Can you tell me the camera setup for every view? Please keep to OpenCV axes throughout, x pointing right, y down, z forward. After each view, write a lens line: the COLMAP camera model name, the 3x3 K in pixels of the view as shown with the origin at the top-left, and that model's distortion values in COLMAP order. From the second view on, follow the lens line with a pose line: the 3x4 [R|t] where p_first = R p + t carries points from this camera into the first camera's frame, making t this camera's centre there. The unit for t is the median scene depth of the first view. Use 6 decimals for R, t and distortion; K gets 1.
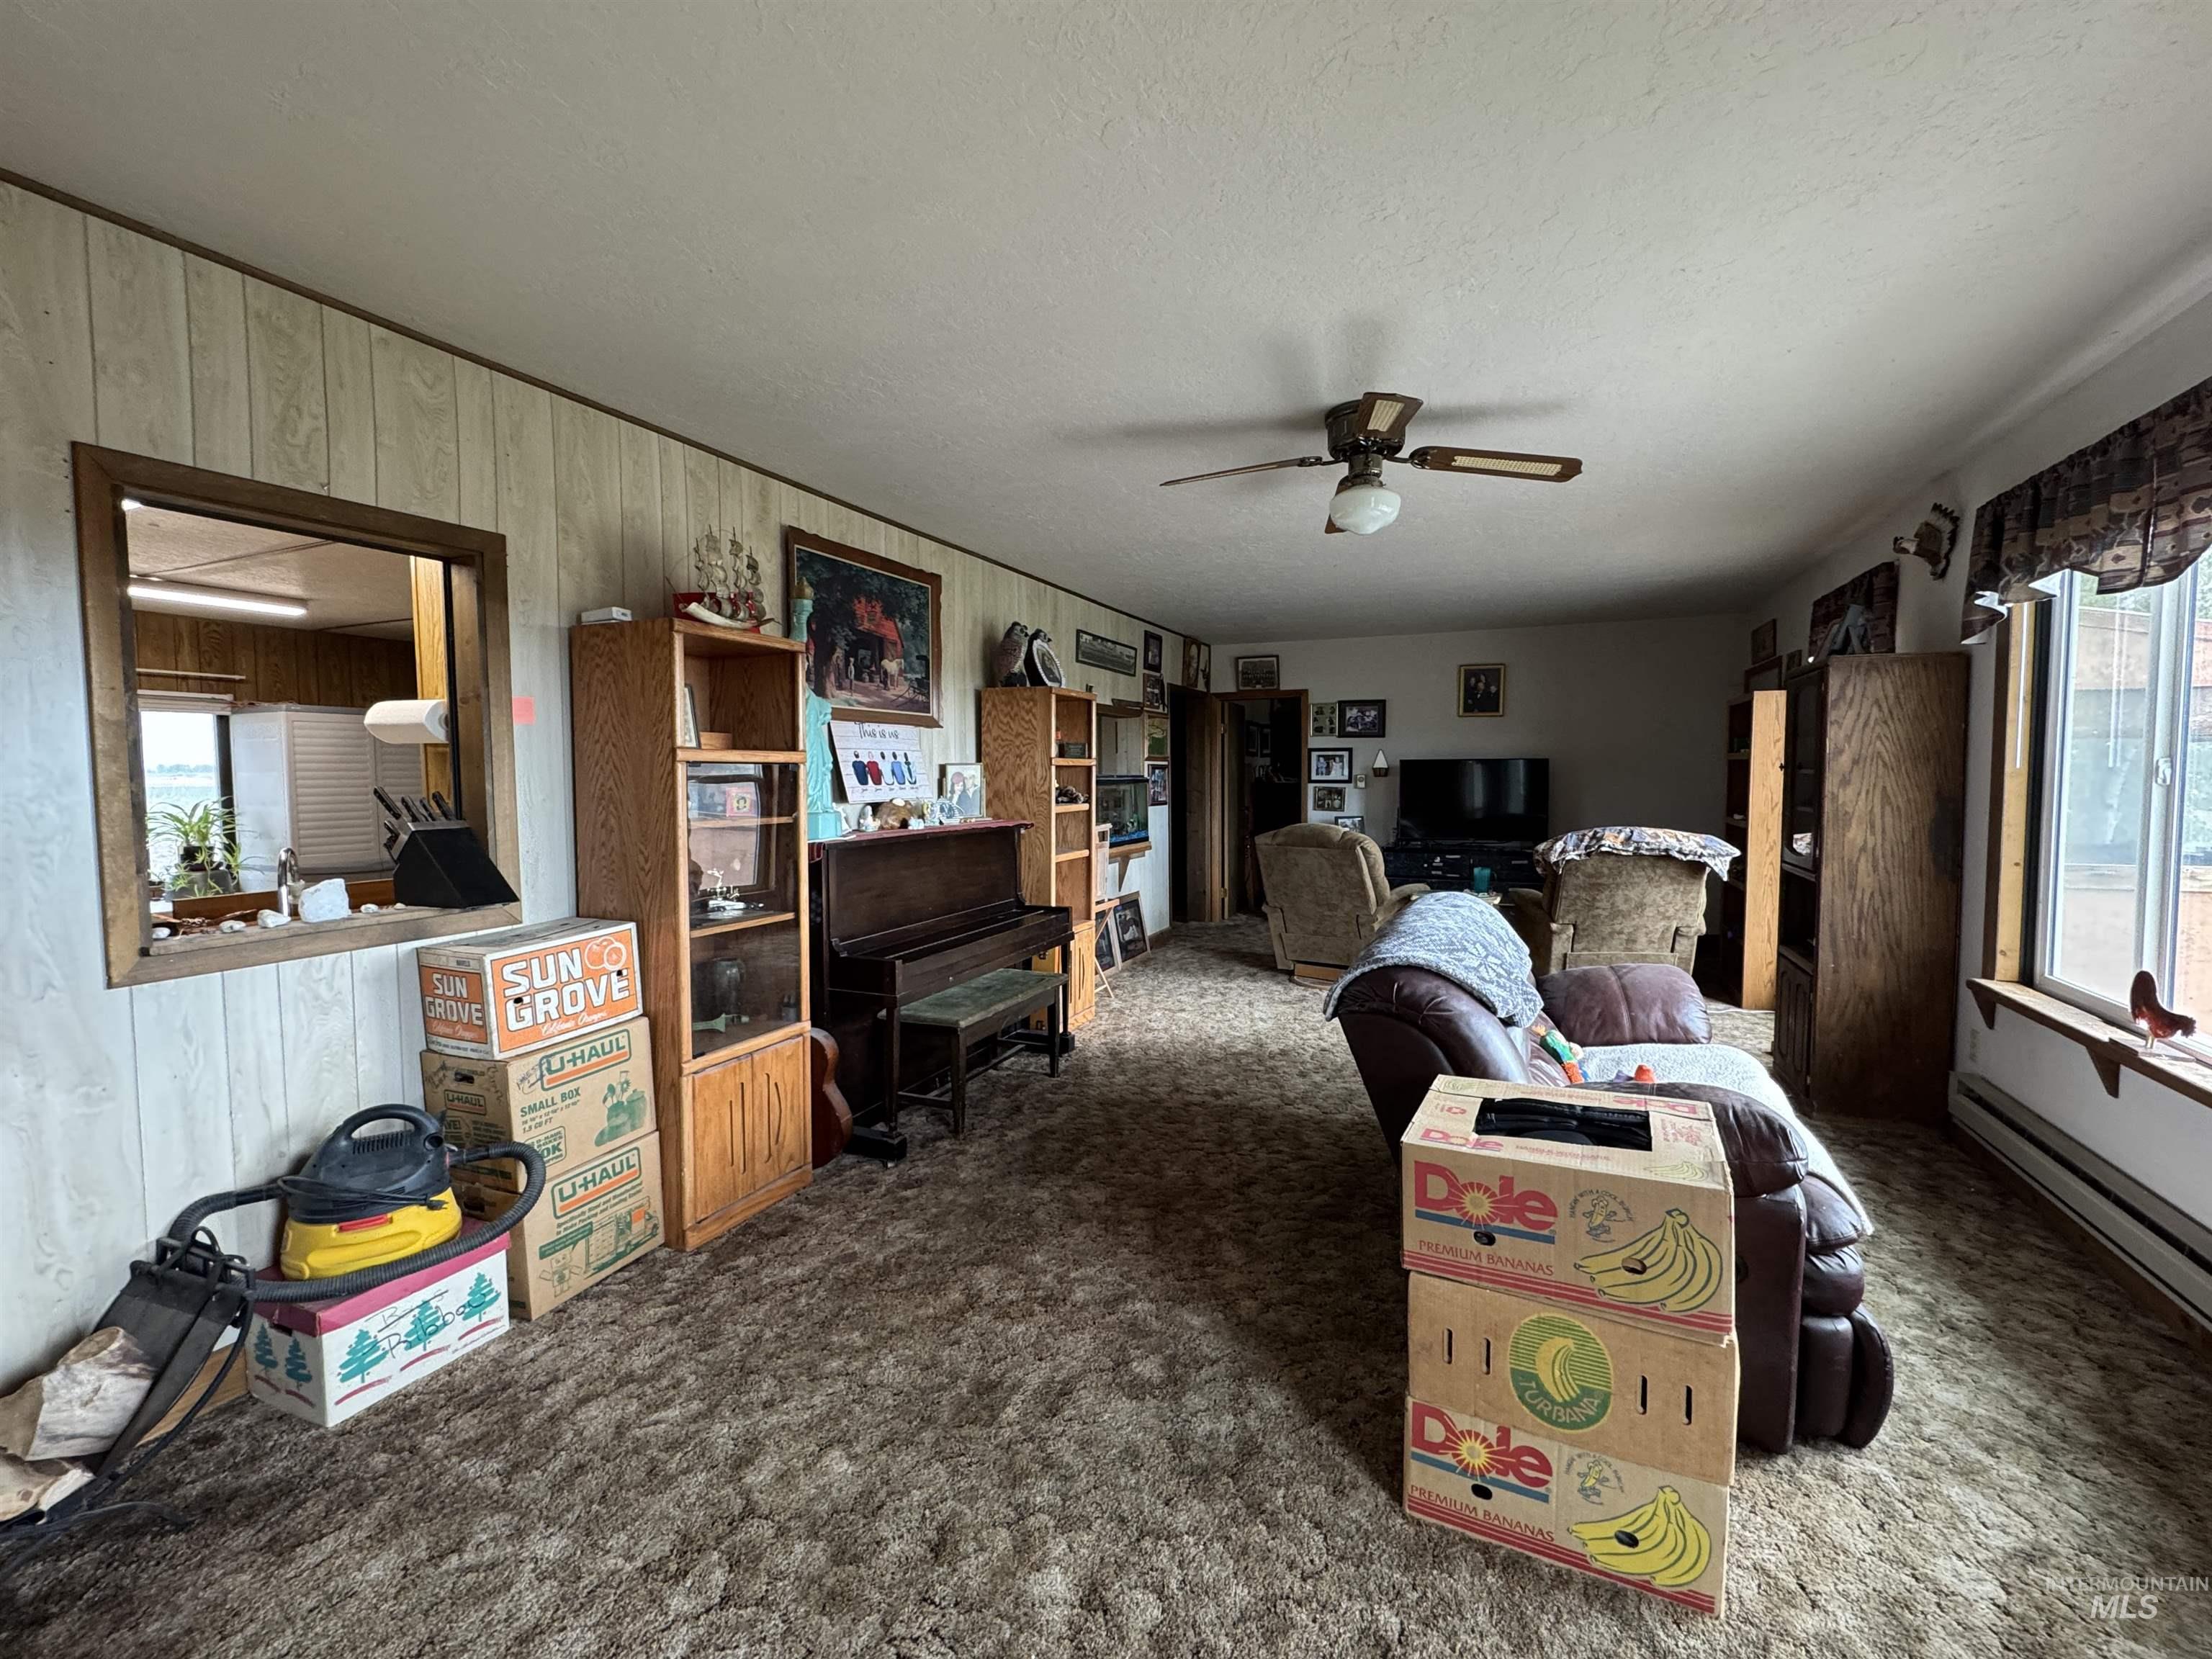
lens RADIAL K [[951.8, 0, 1103.3], [0, 951.8, 823.8], [0, 0, 1]] dist [0.001500, -0.000838]
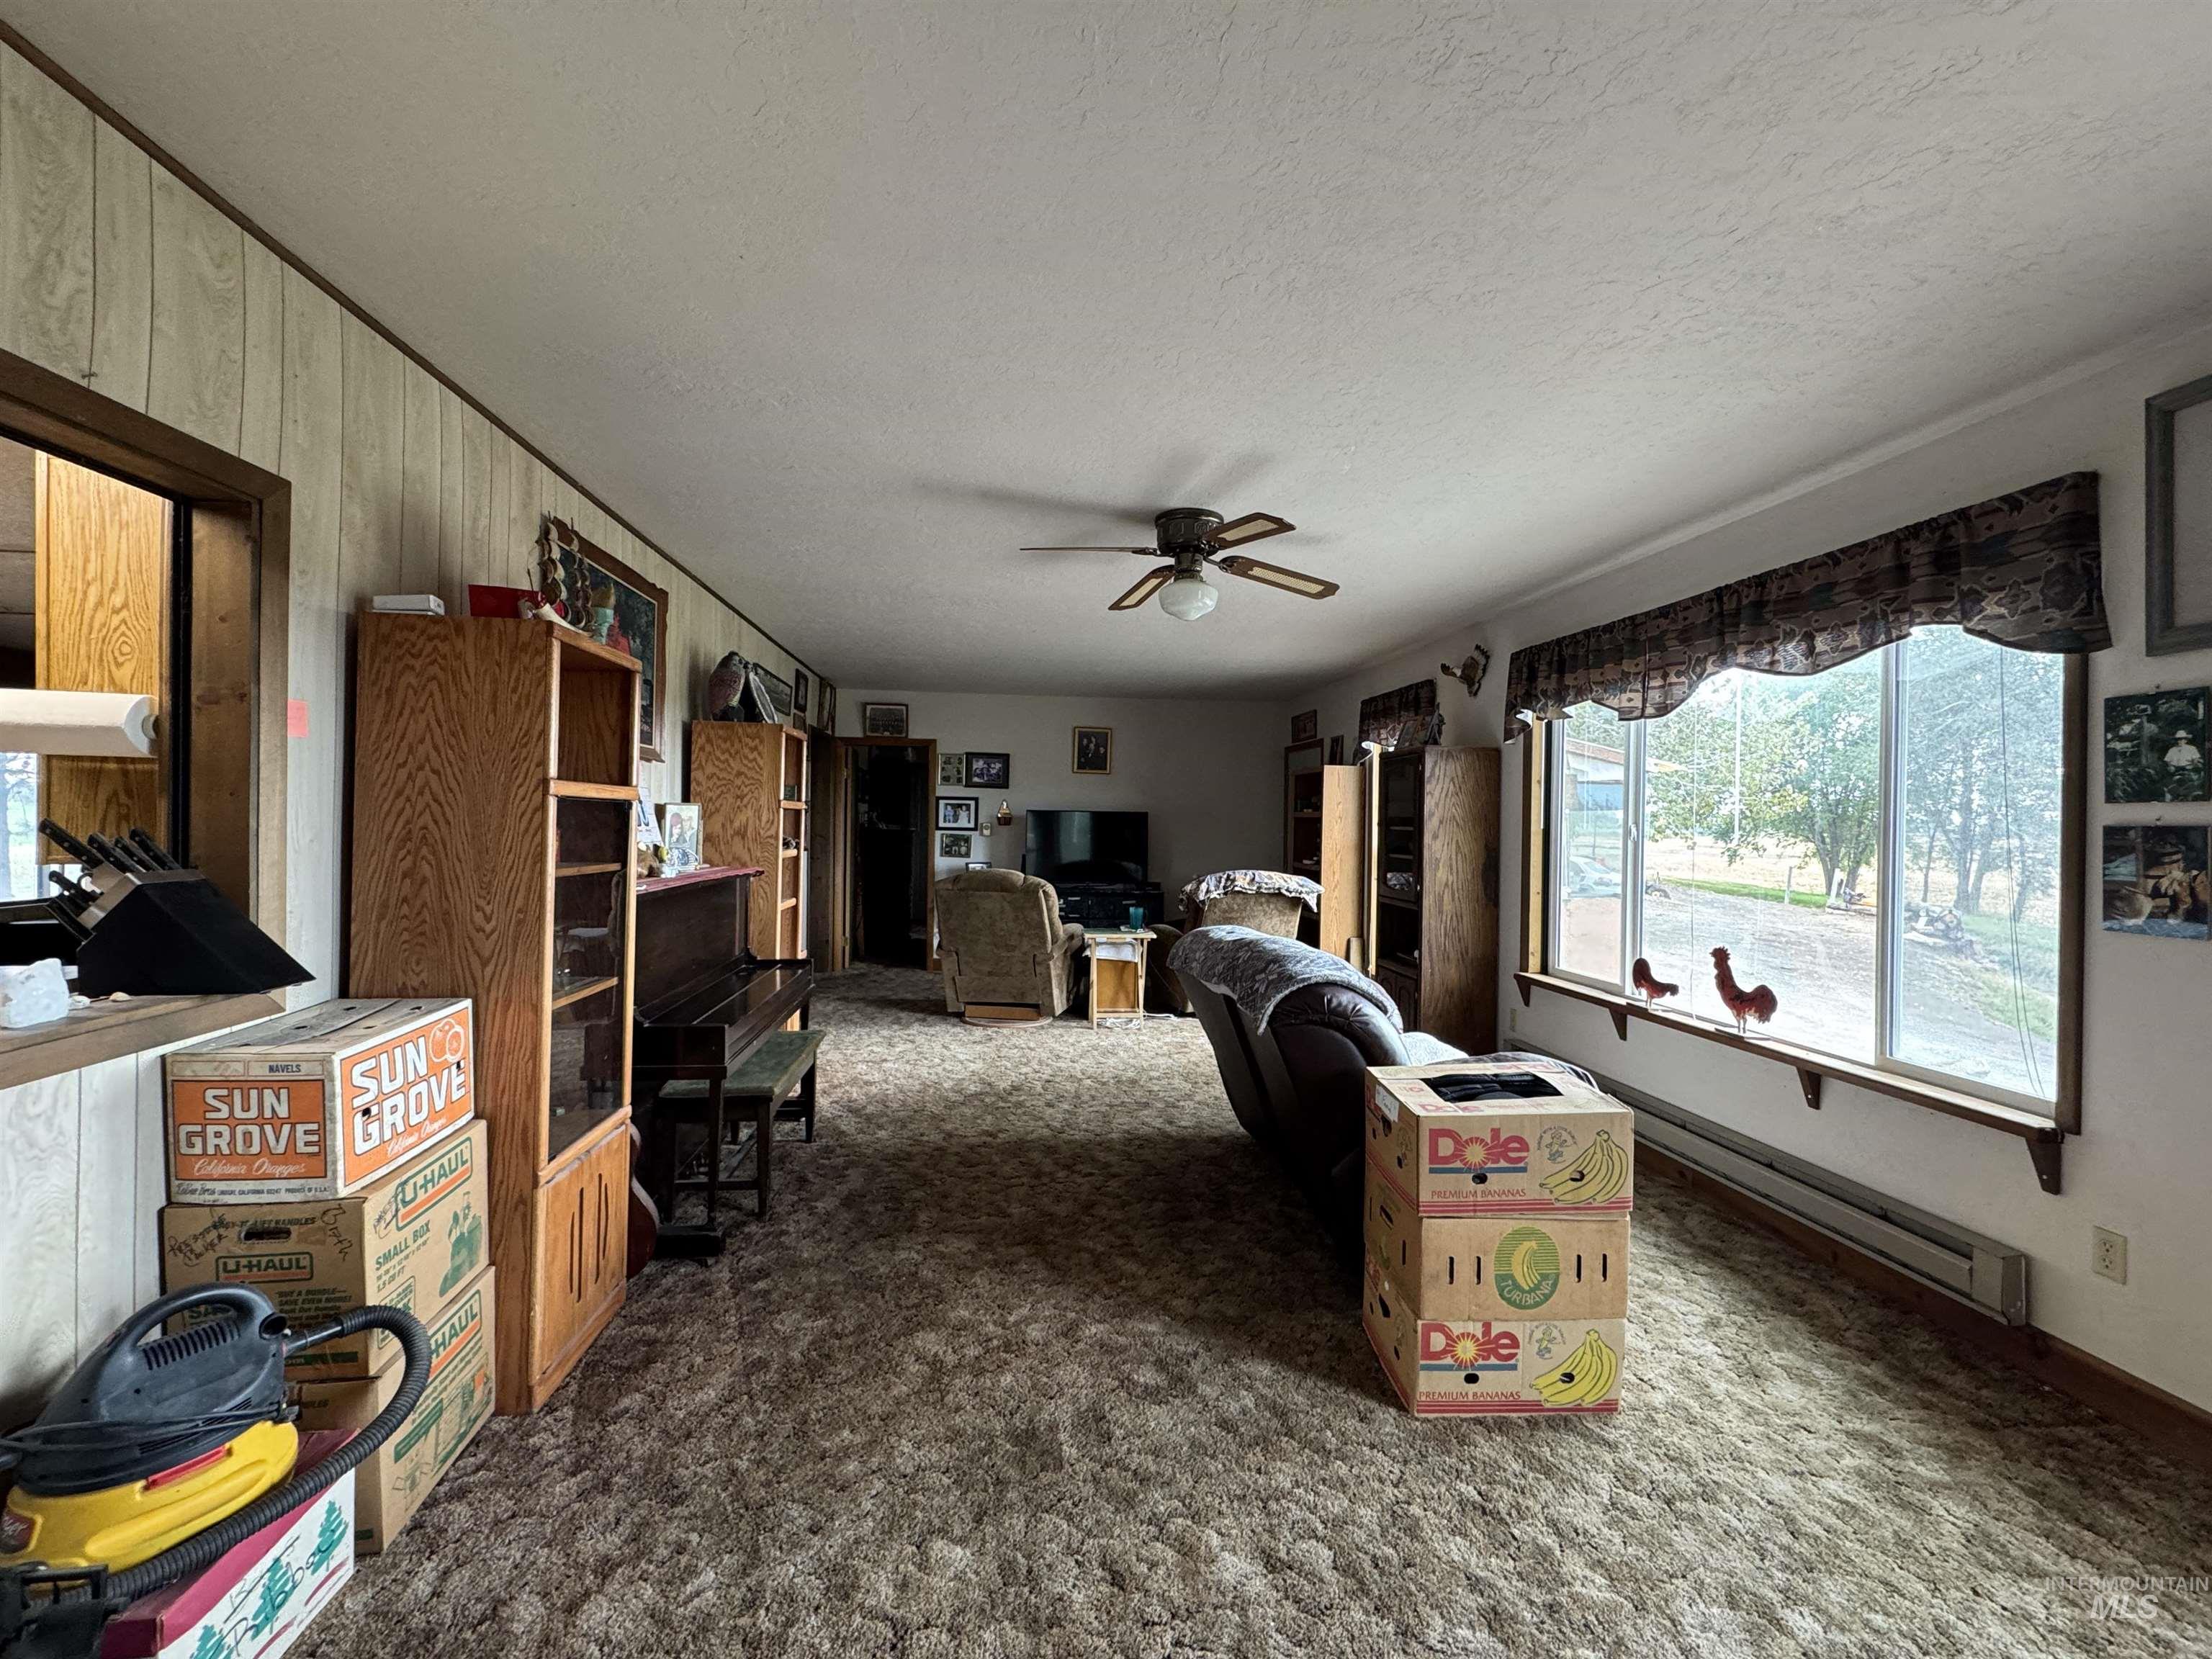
lens RADIAL K [[951.8, 0, 1108.3], [0, 951.8, 824.2], [0, 0, 1]] dist [0.001500, -0.000838]
pose [[0.865175, 0.017928, 0.501149, -0.451251], [0.006429, 0.998882, -0.046833, 0.000482], [-0.501428, 0.043741, 0.864093, 0.057443]]
